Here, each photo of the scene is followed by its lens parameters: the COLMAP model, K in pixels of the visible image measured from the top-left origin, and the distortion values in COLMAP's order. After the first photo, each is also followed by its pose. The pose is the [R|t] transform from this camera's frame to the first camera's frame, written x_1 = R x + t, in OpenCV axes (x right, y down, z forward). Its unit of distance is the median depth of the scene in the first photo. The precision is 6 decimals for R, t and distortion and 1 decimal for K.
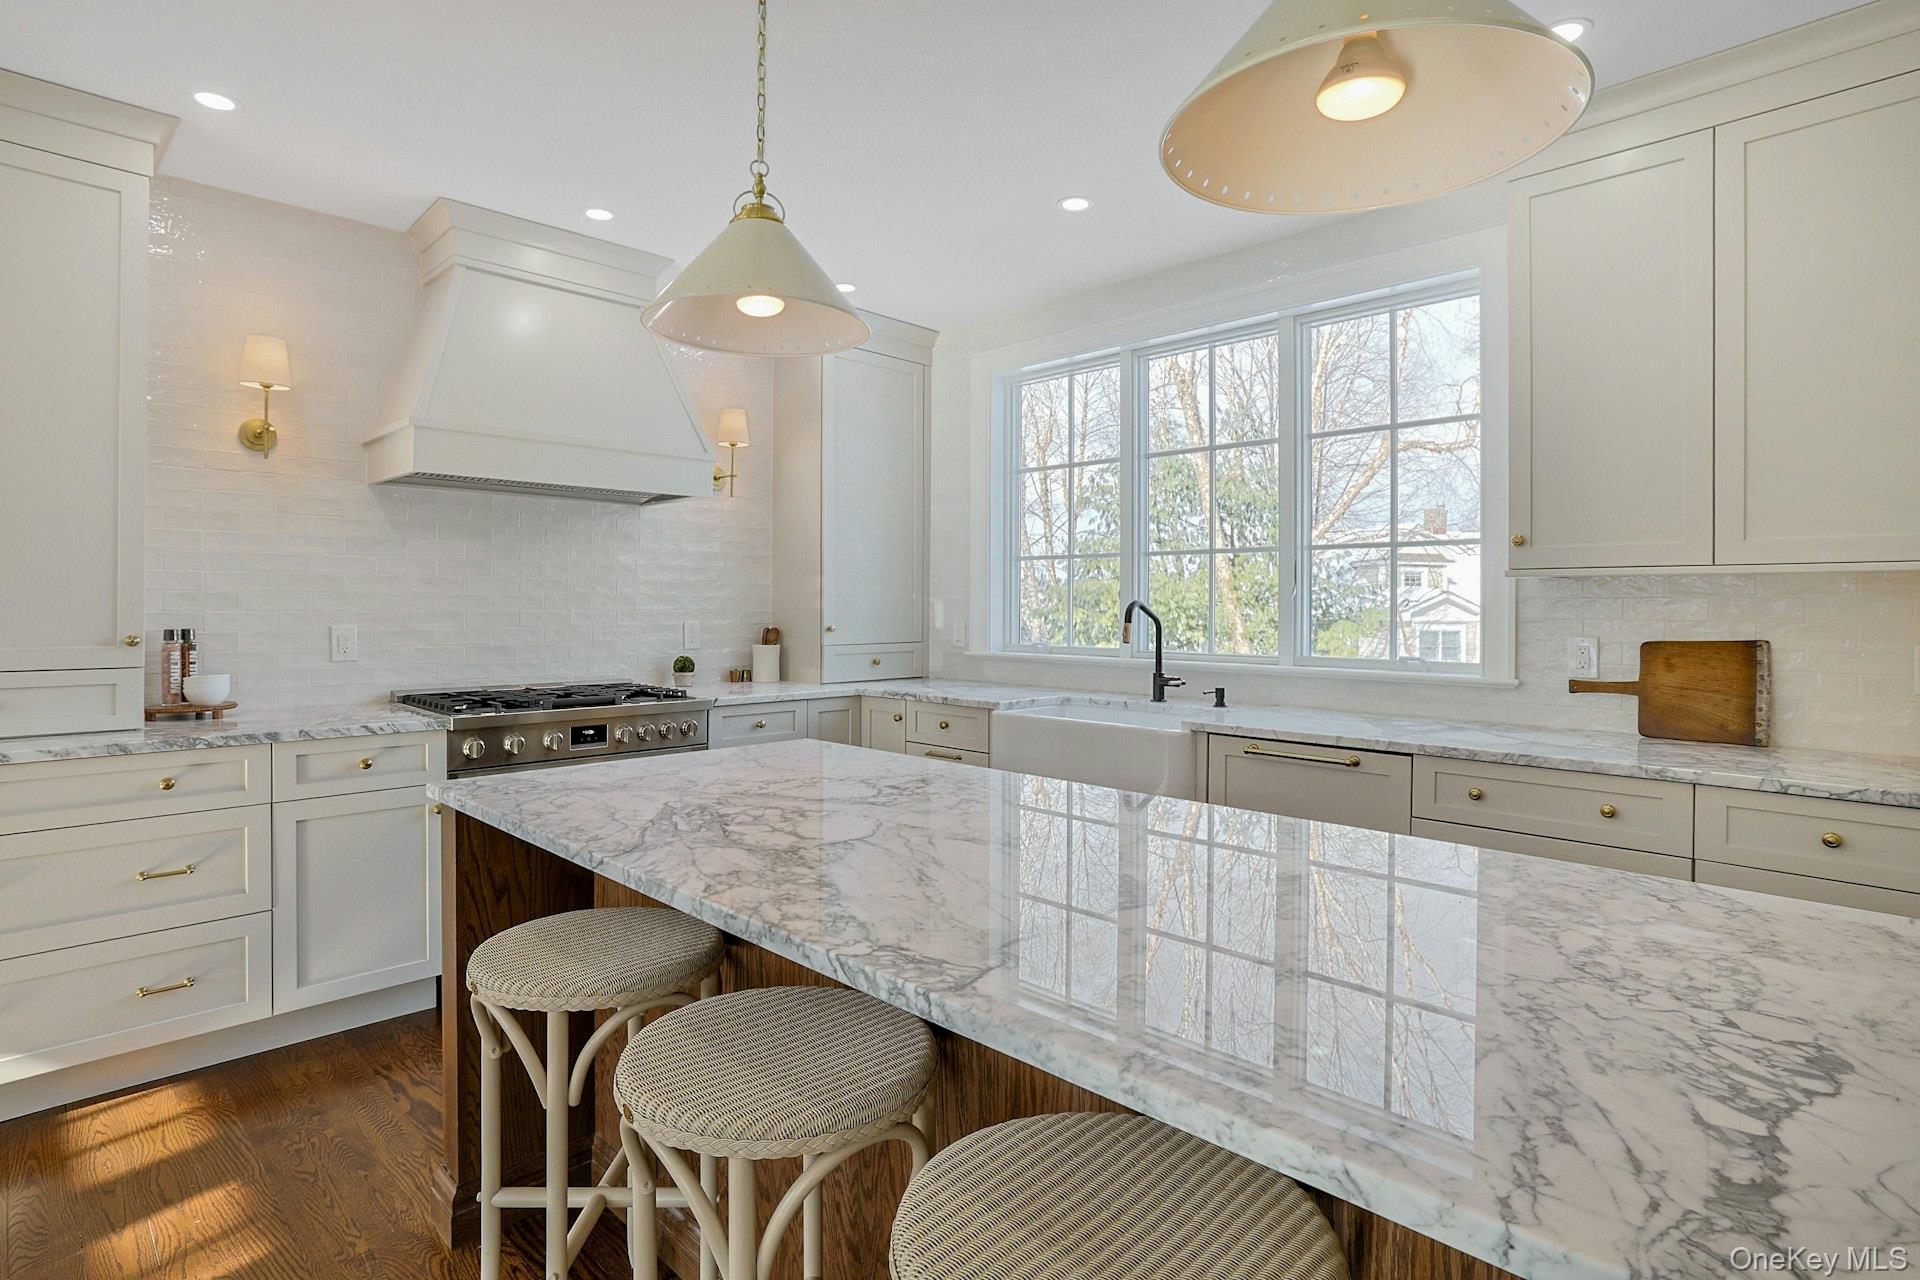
lens RADIAL K [[912.1, 0, 995.3], [0, 912.1, 597.8], [0, 0, 1]] dist [-0.019606, 0.000141]
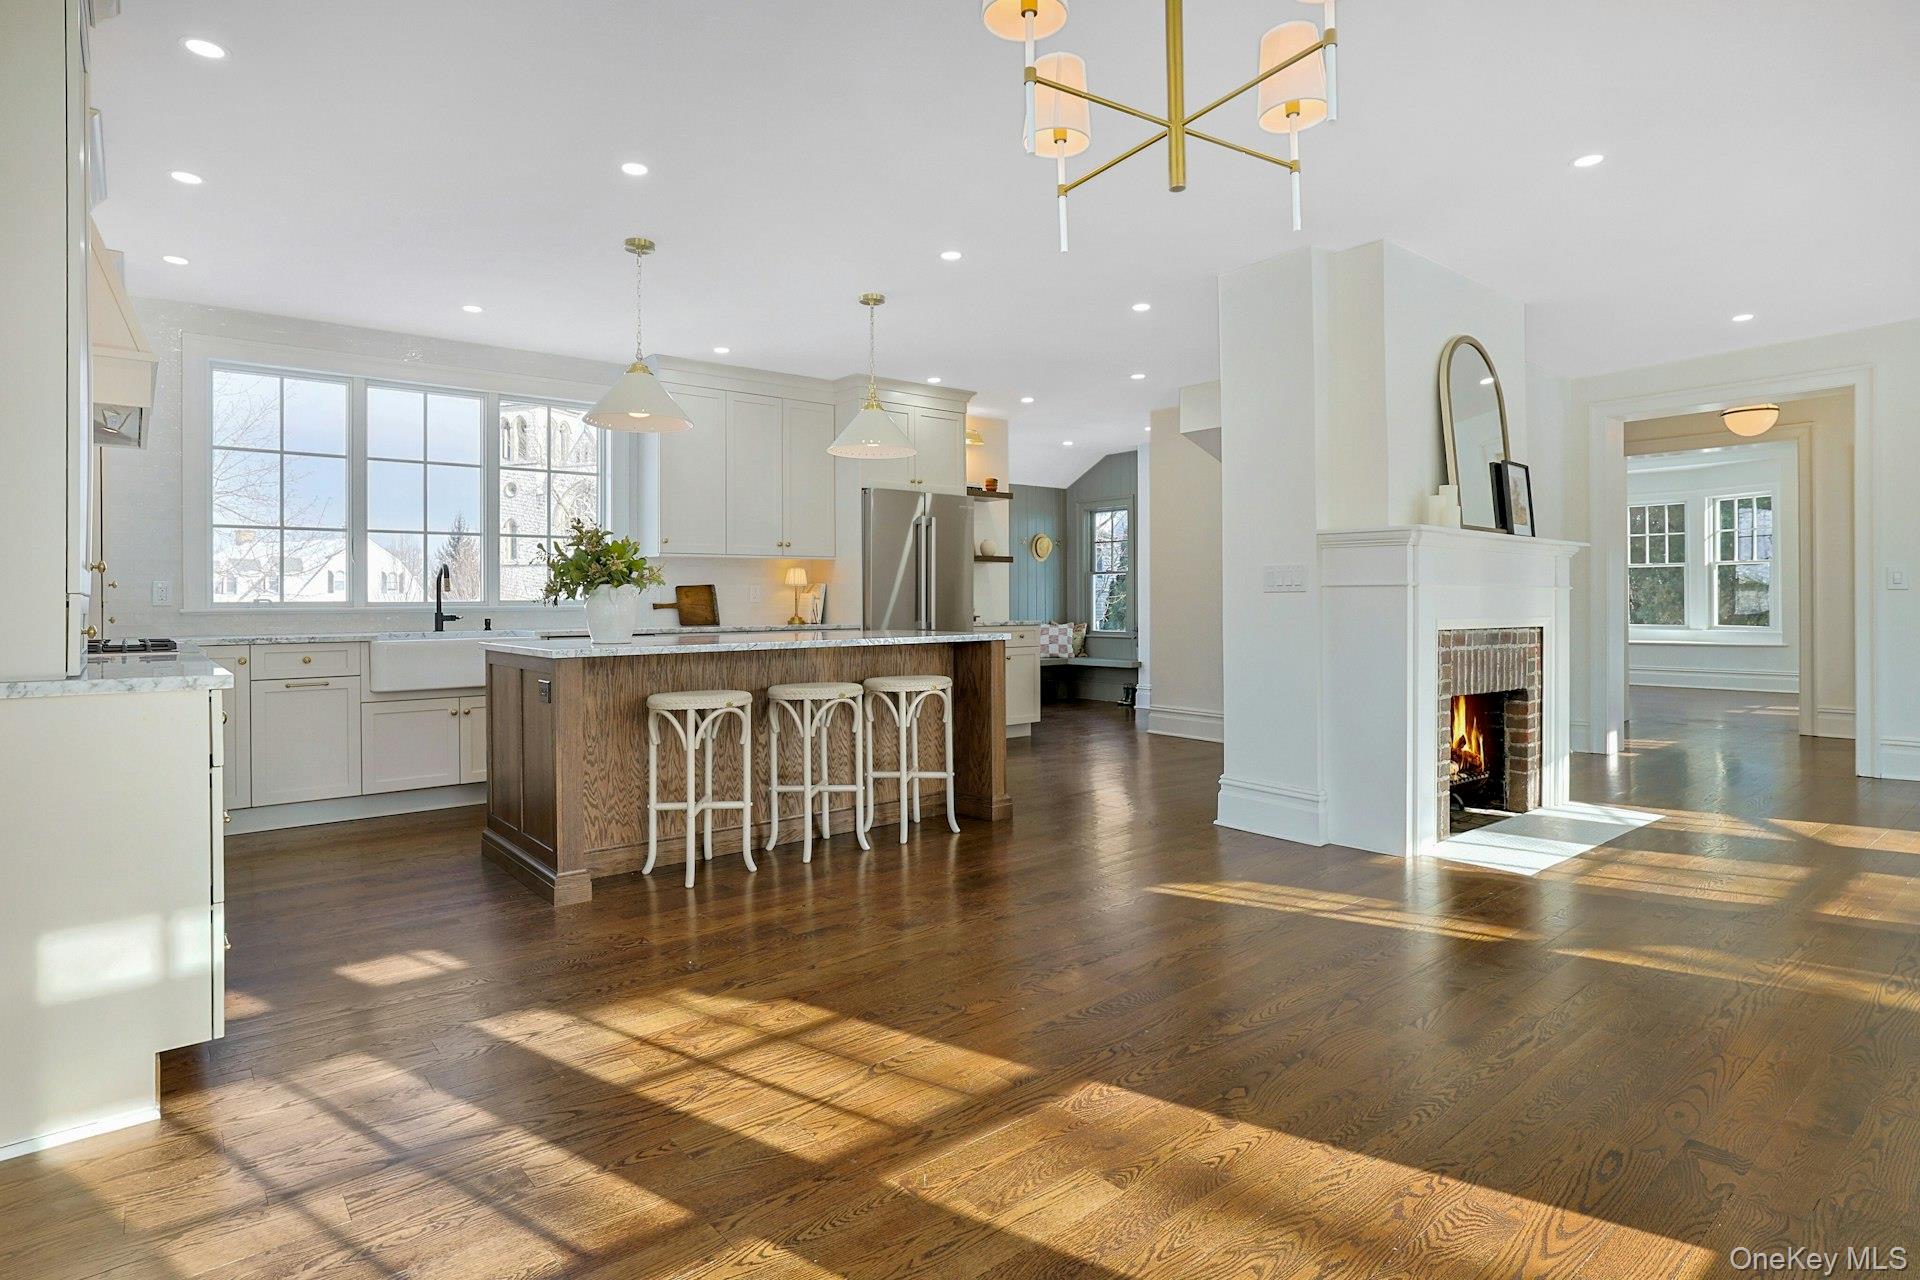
lens RADIAL K [[912.1, 0, 950.0], [0, 912.1, 602.5], [0, 0, 1]] dist [-0.019606, 0.000141]
pose [[0.146245, -0.006630, 0.989226, -1.512349], [0.006013, 0.999965, 0.005813, 0.079869], [-0.989230, 0.005098, 0.146280, -0.066188]]
